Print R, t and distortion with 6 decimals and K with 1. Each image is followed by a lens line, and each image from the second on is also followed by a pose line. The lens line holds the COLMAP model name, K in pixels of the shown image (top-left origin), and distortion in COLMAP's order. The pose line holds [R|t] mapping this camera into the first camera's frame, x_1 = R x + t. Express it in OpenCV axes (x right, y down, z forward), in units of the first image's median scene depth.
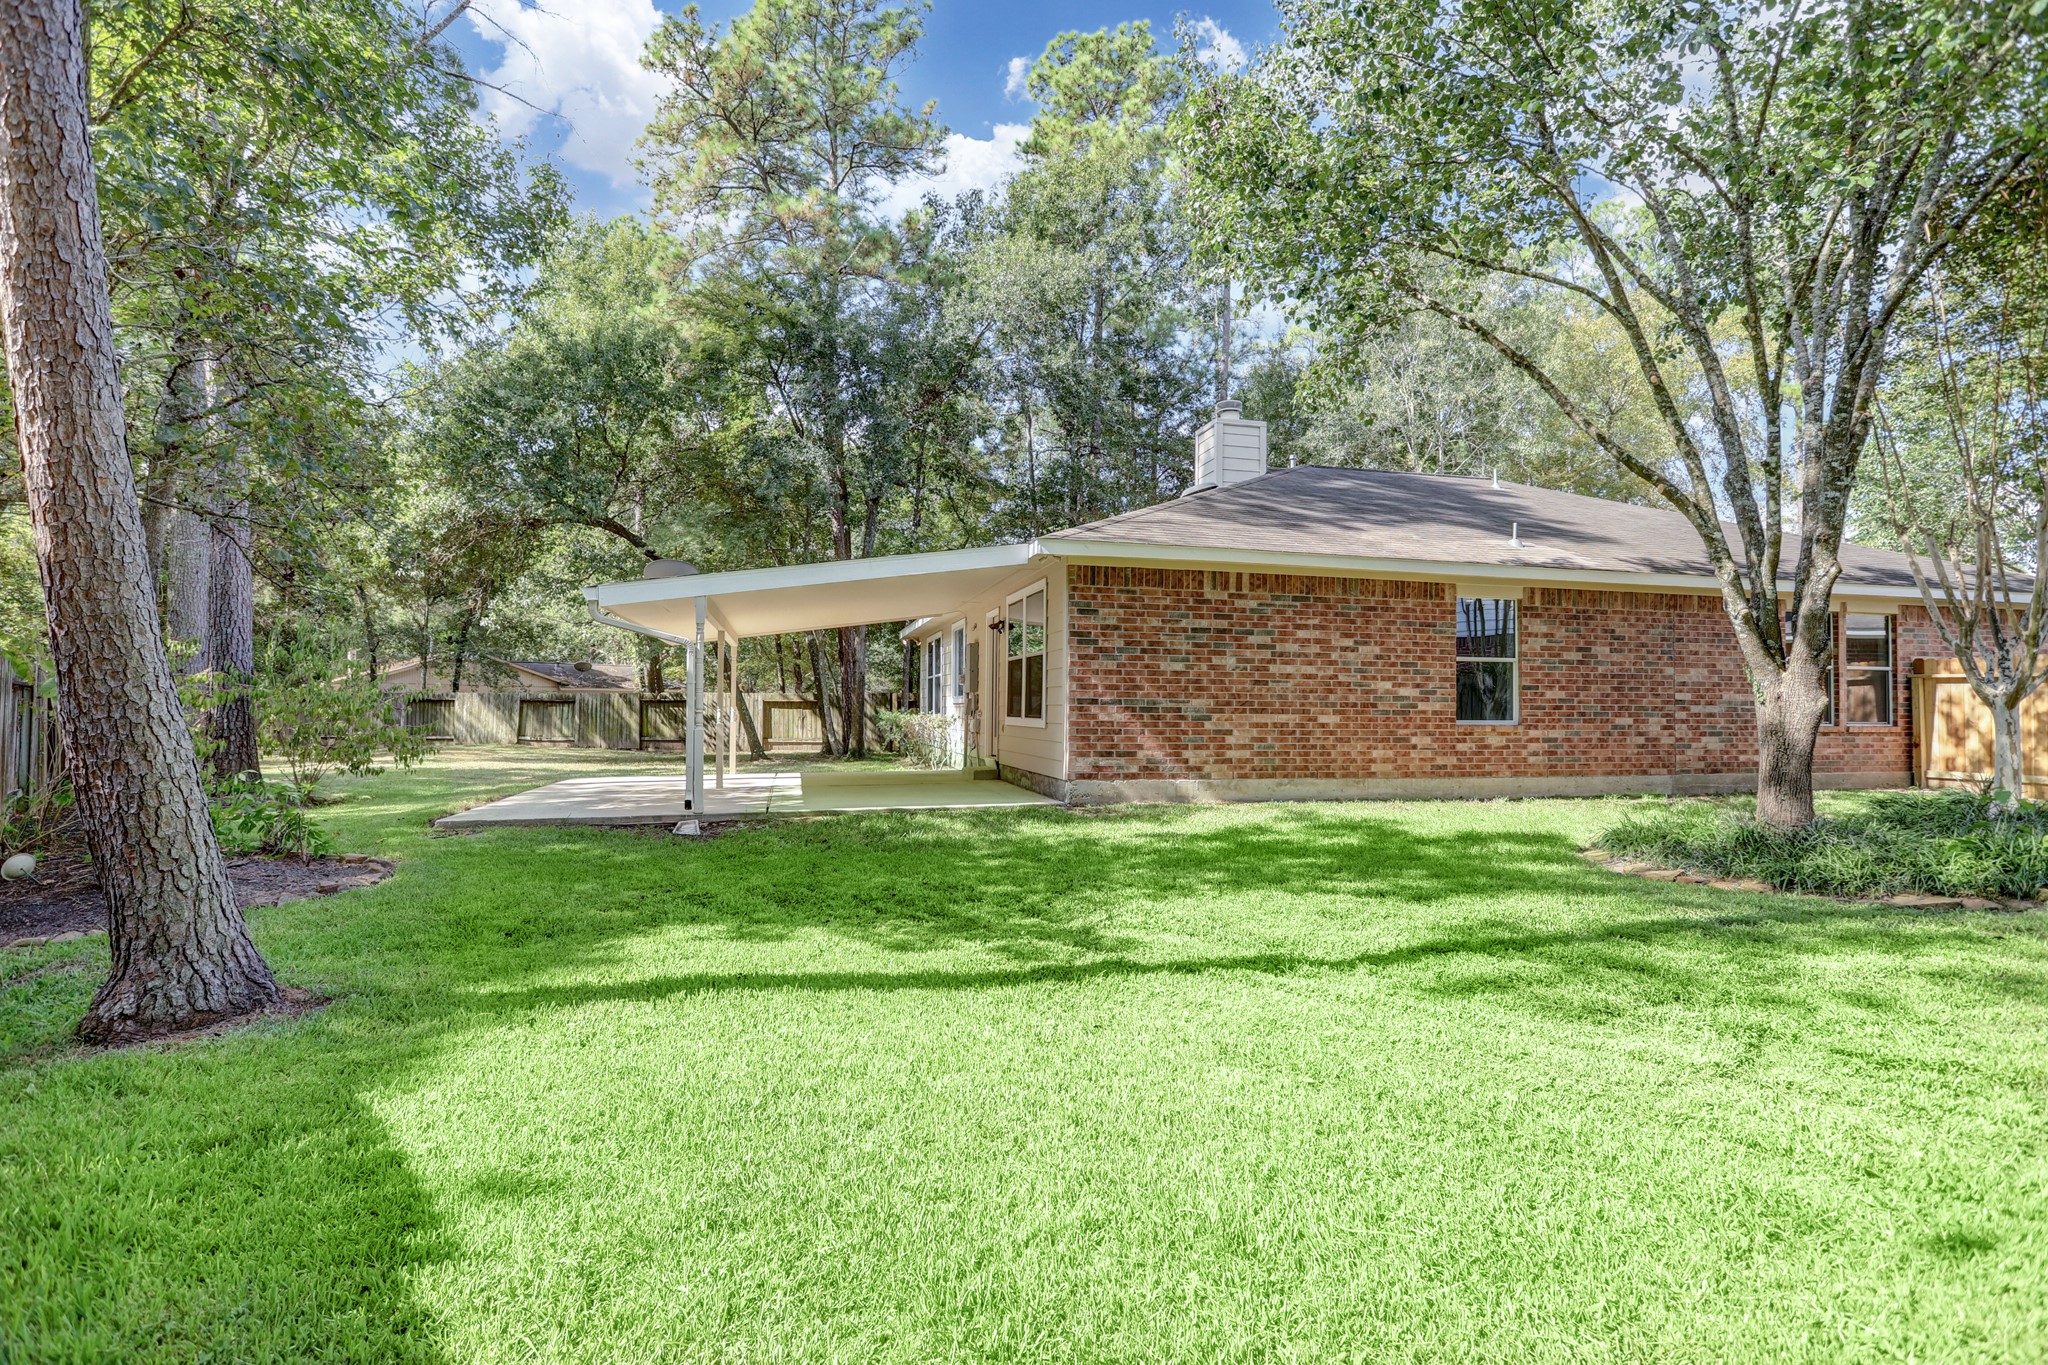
lens RADIAL K [[995.5, 0, 1024.0], [0, 995.5, 682.5], [0, 0, 1]] dist [-0.070483, 0.027820]
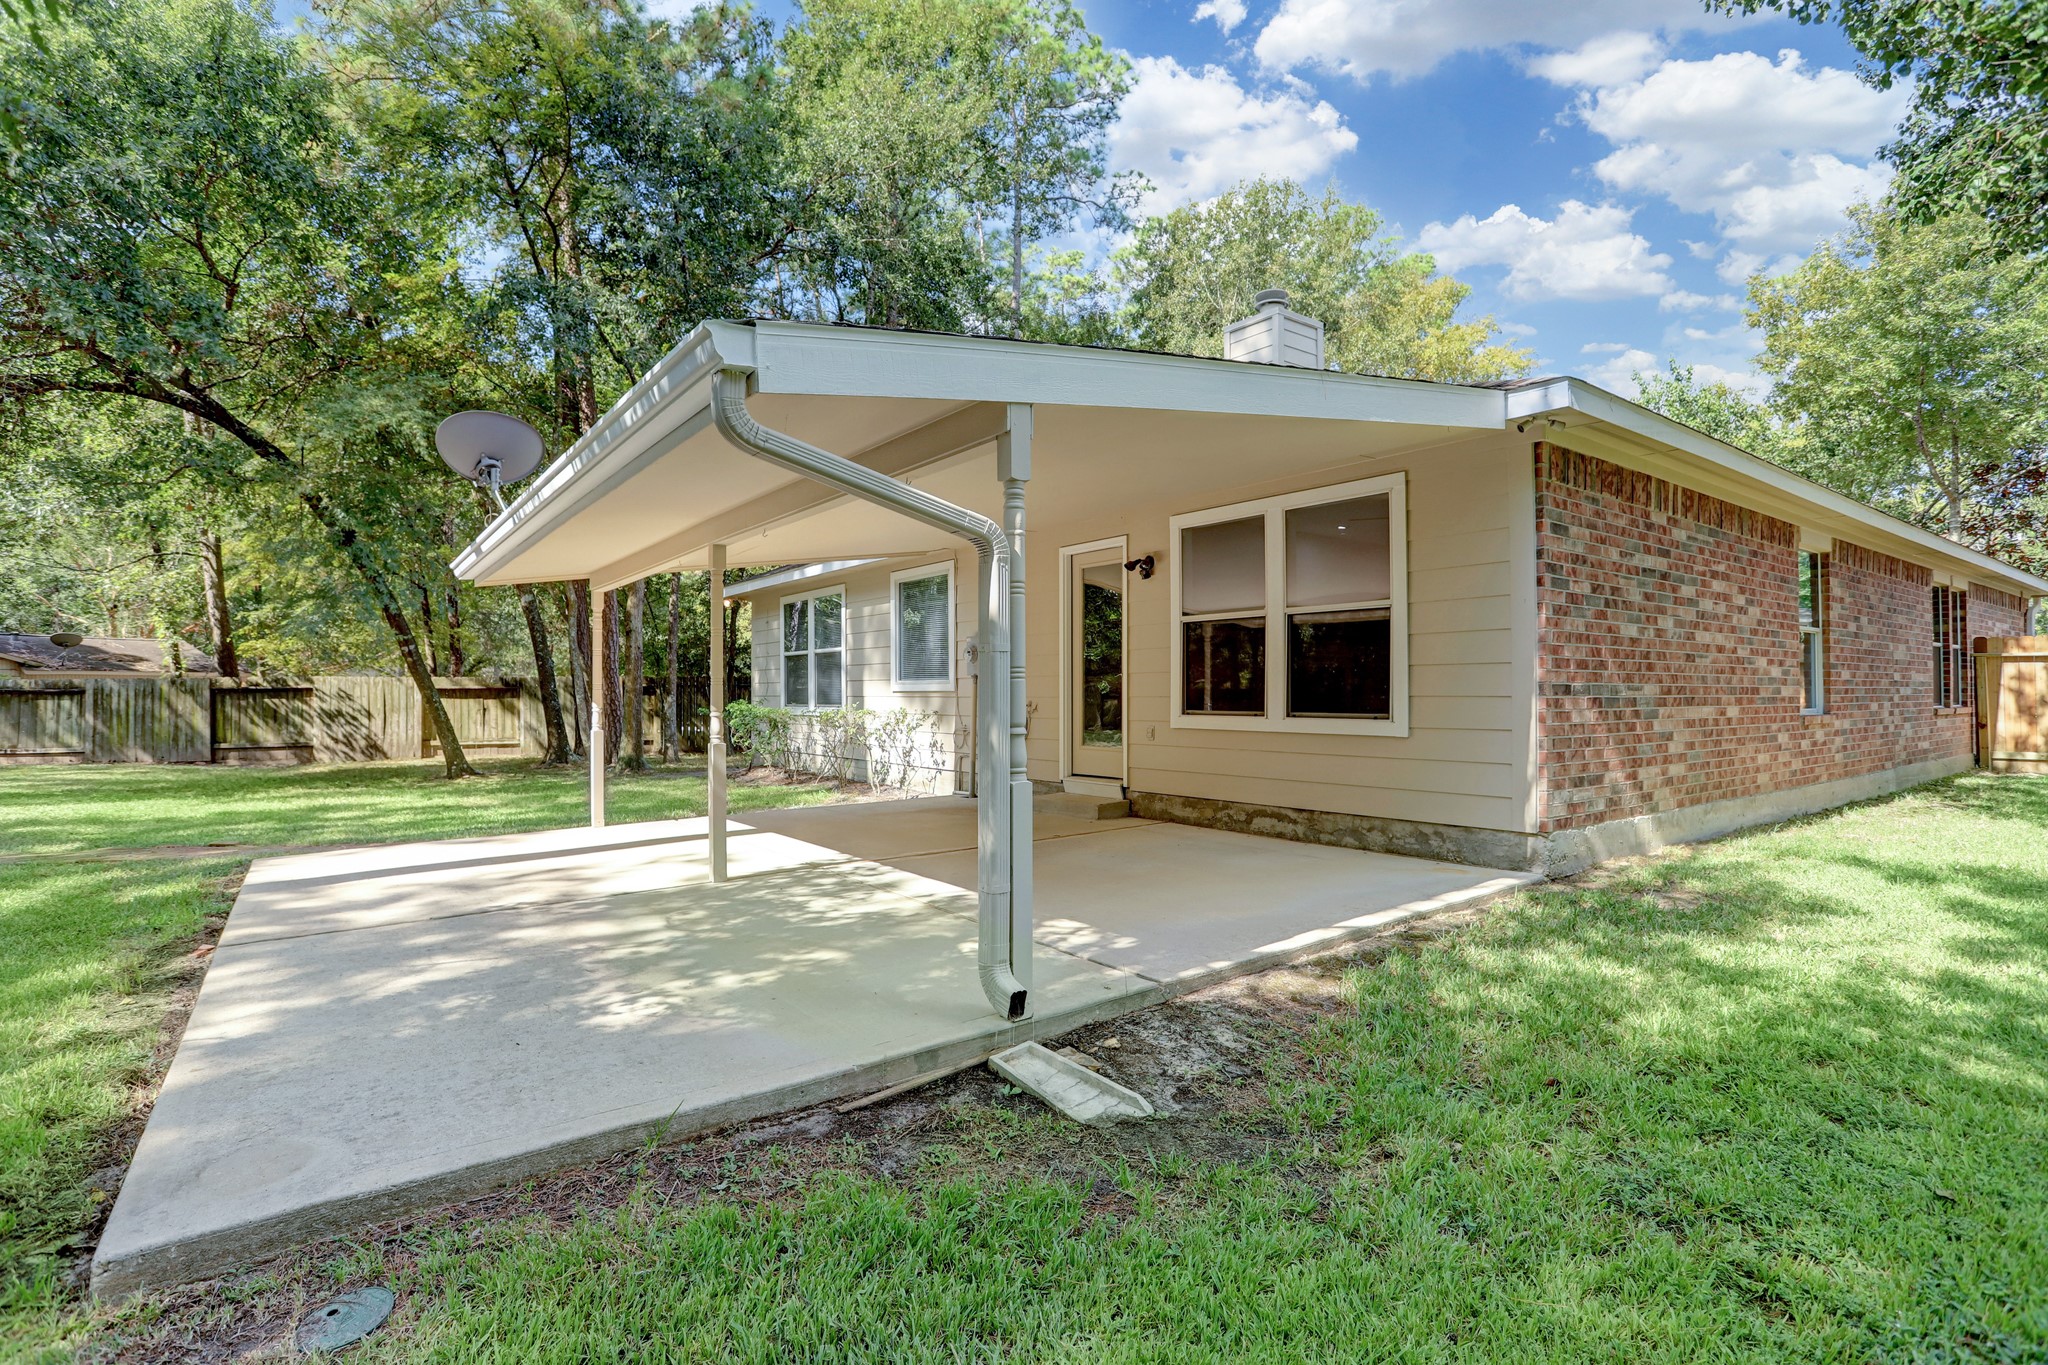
lens RADIAL K [[995.5, 0, 1024.0], [0, 995.5, 682.5], [0, 0, 1]] dist [-0.070483, 0.027820]
pose [[0.921863, -0.007331, 0.387448, -0.336281], [-0.000006, 0.999821, 0.018933, 0.003563], [-0.387517, -0.017456, 0.921697, 0.480631]]
